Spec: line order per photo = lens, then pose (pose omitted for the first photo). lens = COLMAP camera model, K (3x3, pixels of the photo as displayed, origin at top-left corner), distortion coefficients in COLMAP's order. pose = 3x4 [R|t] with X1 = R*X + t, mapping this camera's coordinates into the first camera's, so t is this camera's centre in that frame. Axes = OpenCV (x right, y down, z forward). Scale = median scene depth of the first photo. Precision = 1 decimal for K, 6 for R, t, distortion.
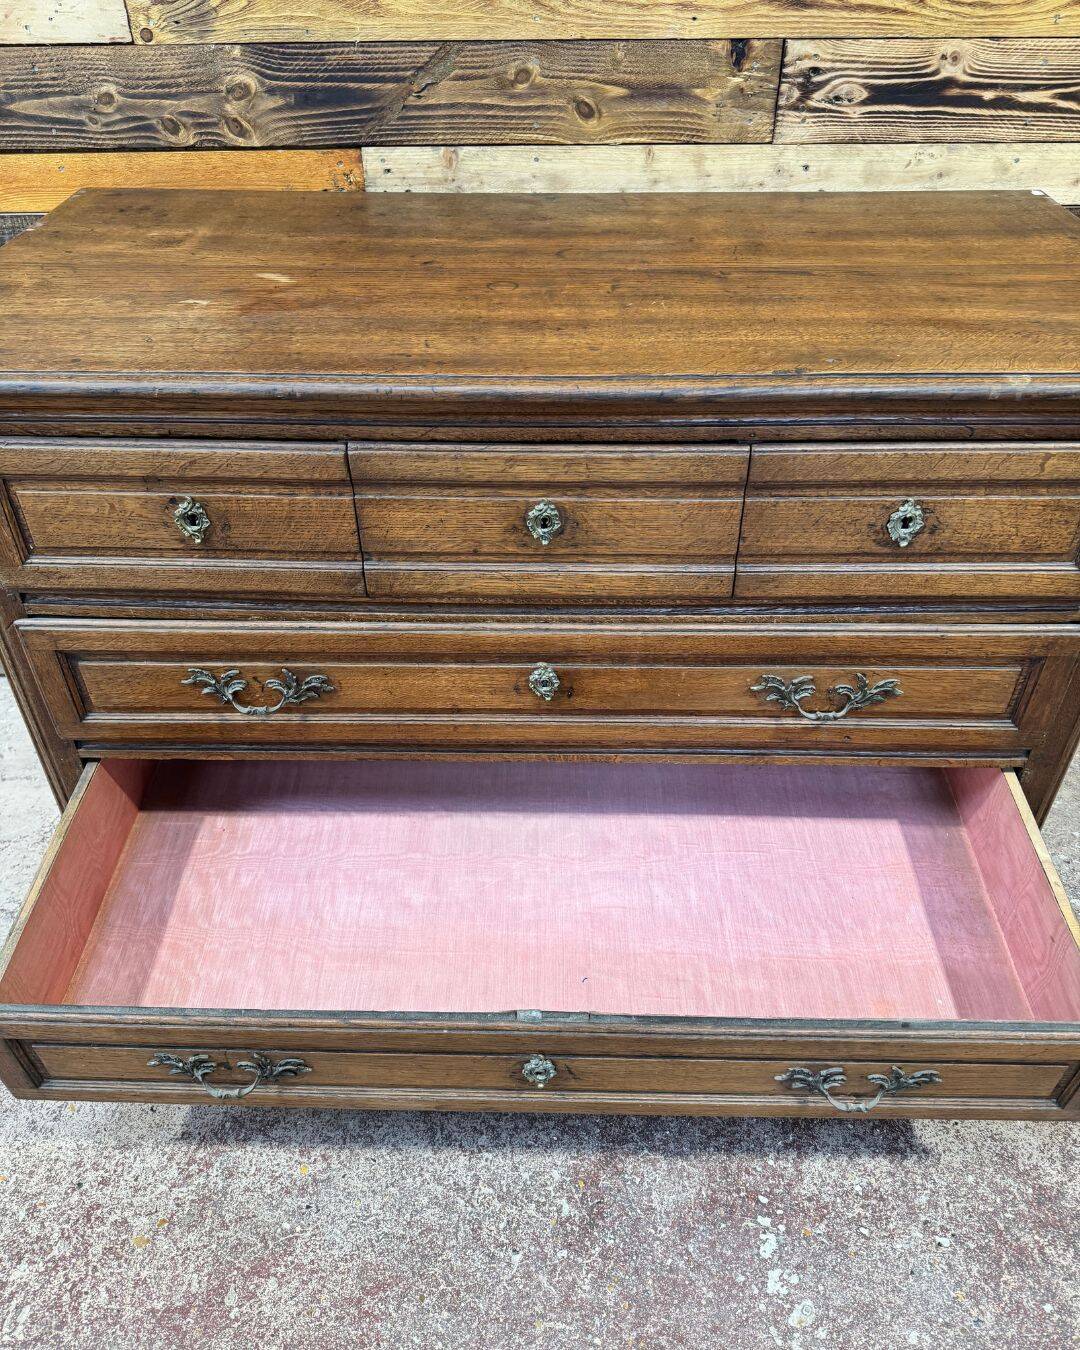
lens RADIAL K [[1025.3, 0, 534.4], [0, 1025.3, 674.3], [0, 0, 1]] dist [0.009104, -0.024102]
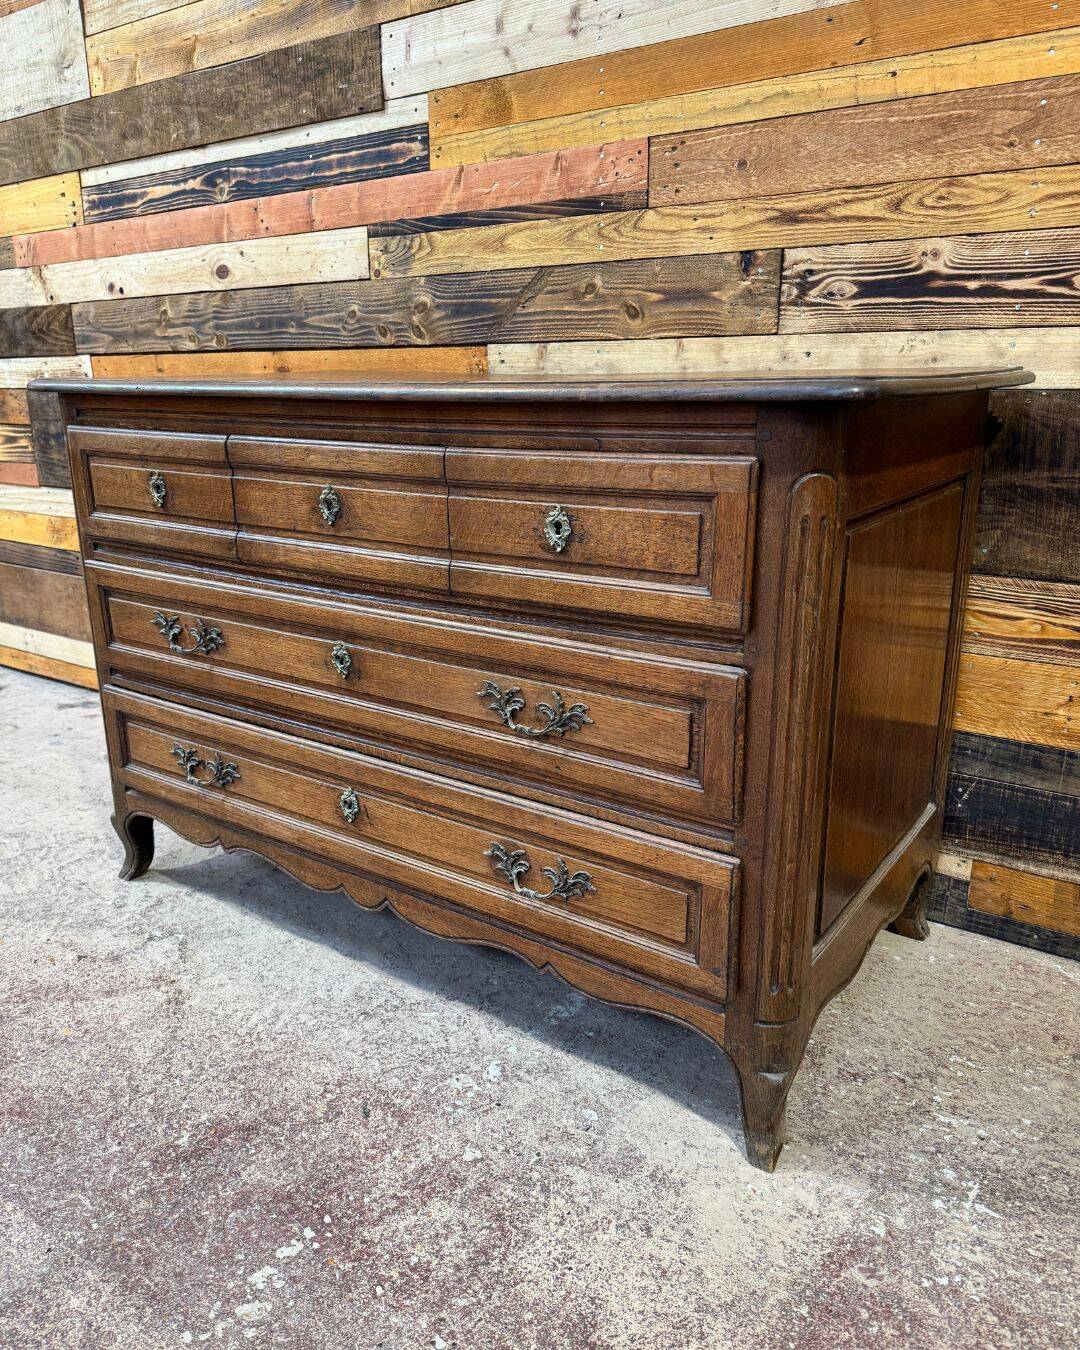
lens RADIAL K [[1025.3, 0, 532.4], [0, 1025.3, 672.0], [0, 0, 1]] dist [0.009104, -0.024102]
pose [[0.828388, 0.158880, -0.537150, 0.722656], [-0.339878, 0.904807, -0.256529, 0.215886], [0.445260, 0.395071, 0.803531, 0.126175]]
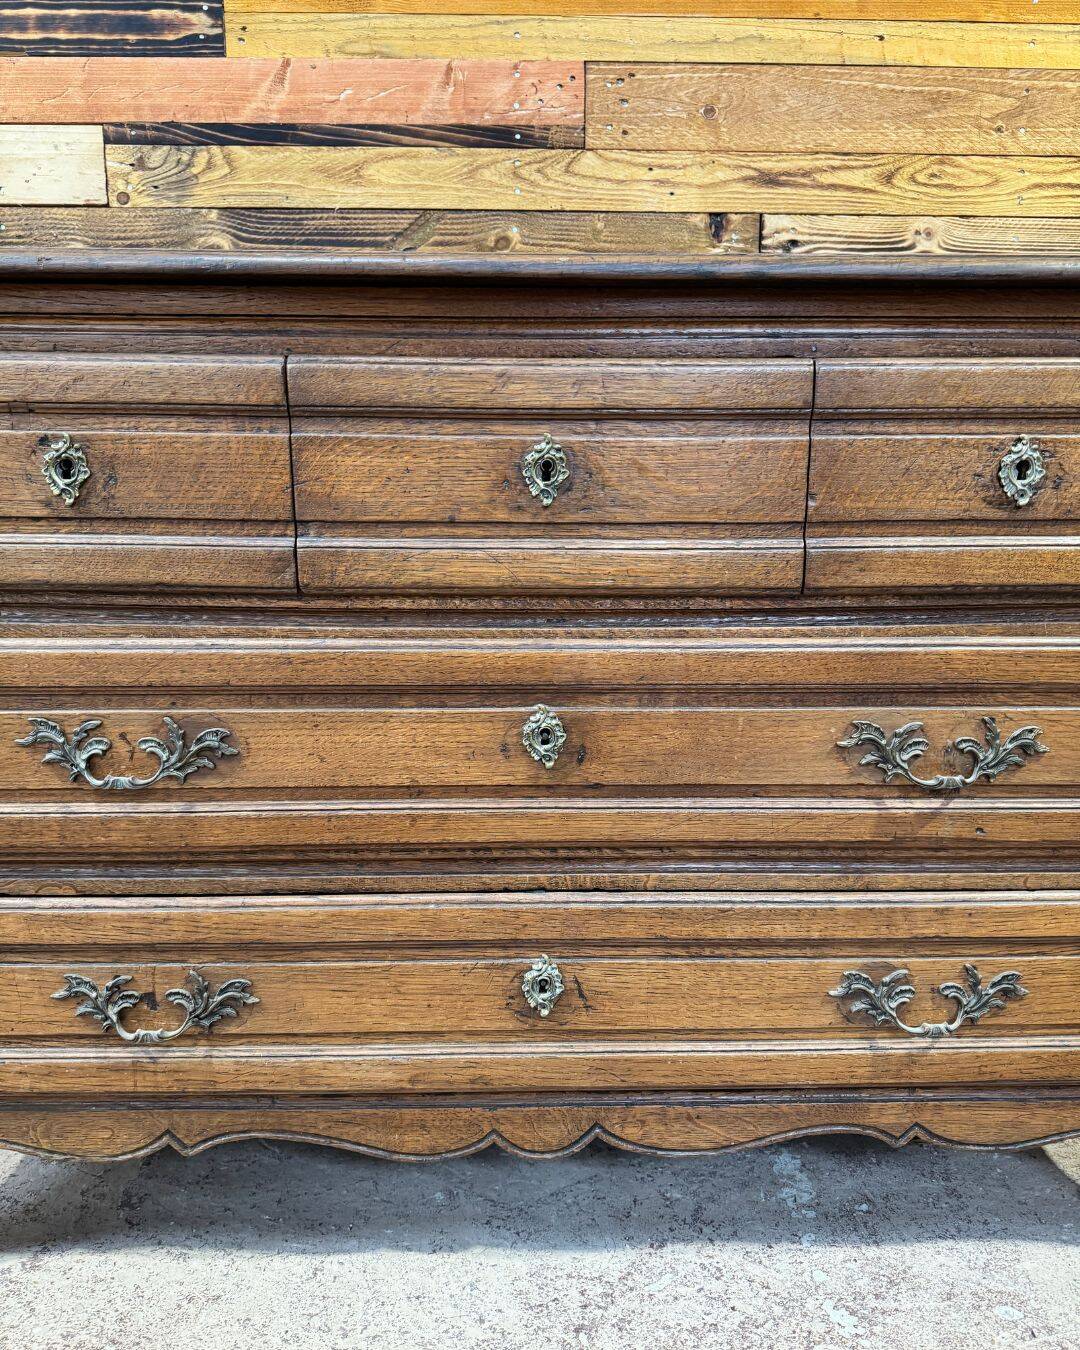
lens RADIAL K [[1025.3, 0, 537.5], [0, 1025.3, 671.9], [0, 0, 1]] dist [0.009104, -0.024102]
pose [[0.998937, 0.002553, 0.046019, -0.023263], [0.018271, 0.894722, -0.446249, 0.239785], [-0.042314, 0.446616, 0.893725, 0.306921]]
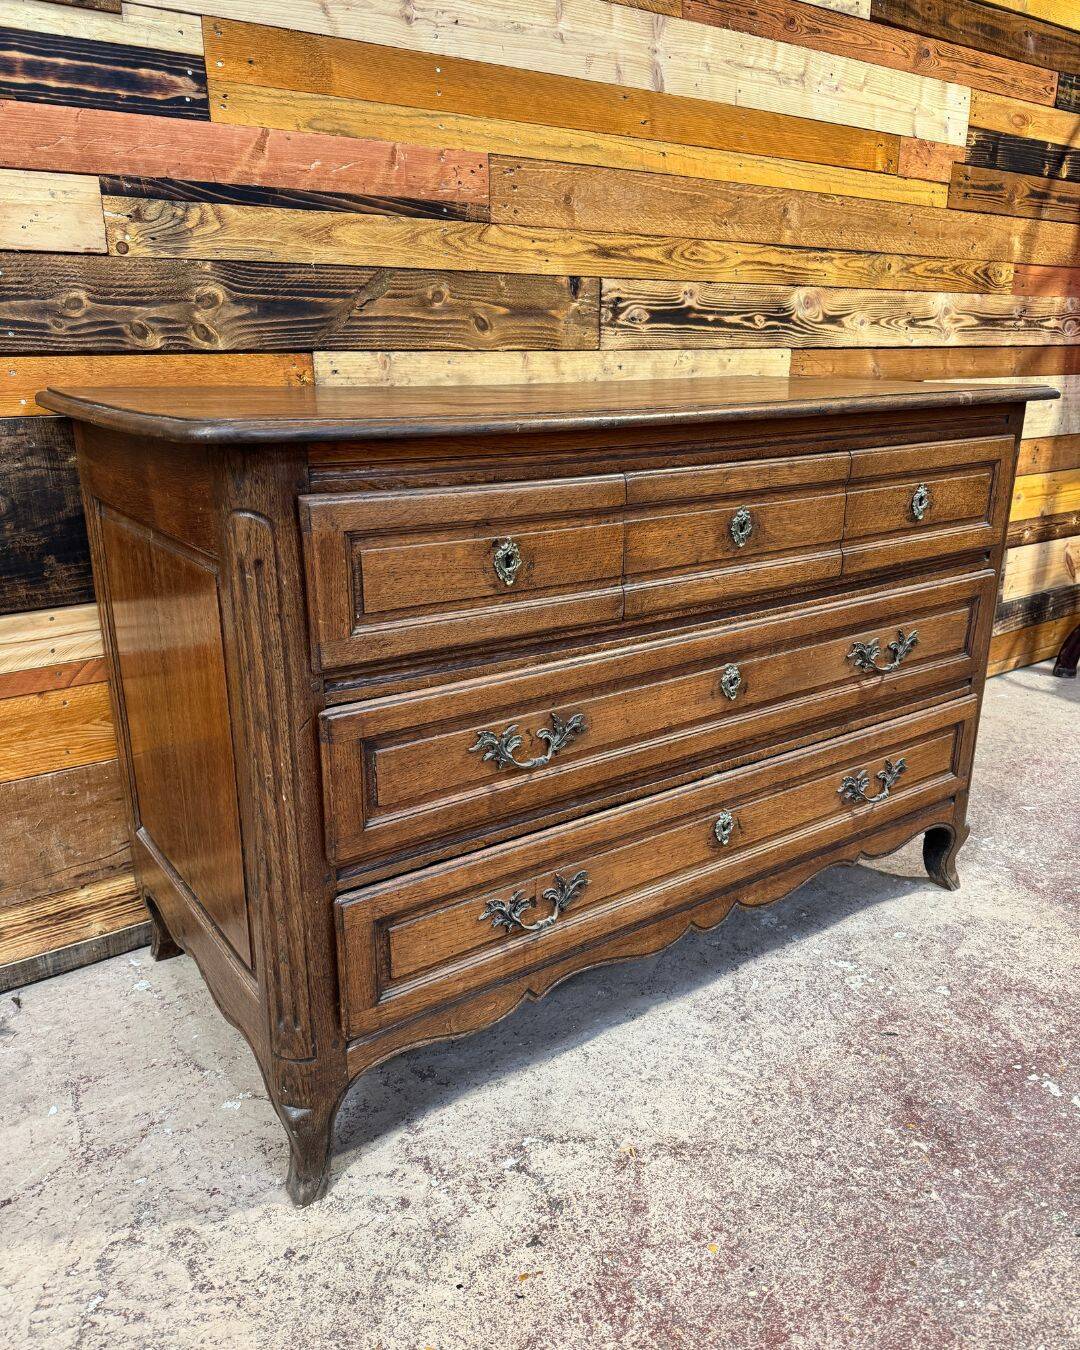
lens RADIAL K [[1025.3, 0, 543.8], [0, 1025.3, 679.0], [0, 0, 1]] dist [0.009104, -0.024102]
pose [[0.804408, -0.177367, 0.566982, -0.716485], [0.361165, 0.903774, -0.229680, 0.169334], [-0.471686, 0.389530, 0.791062, 0.145889]]
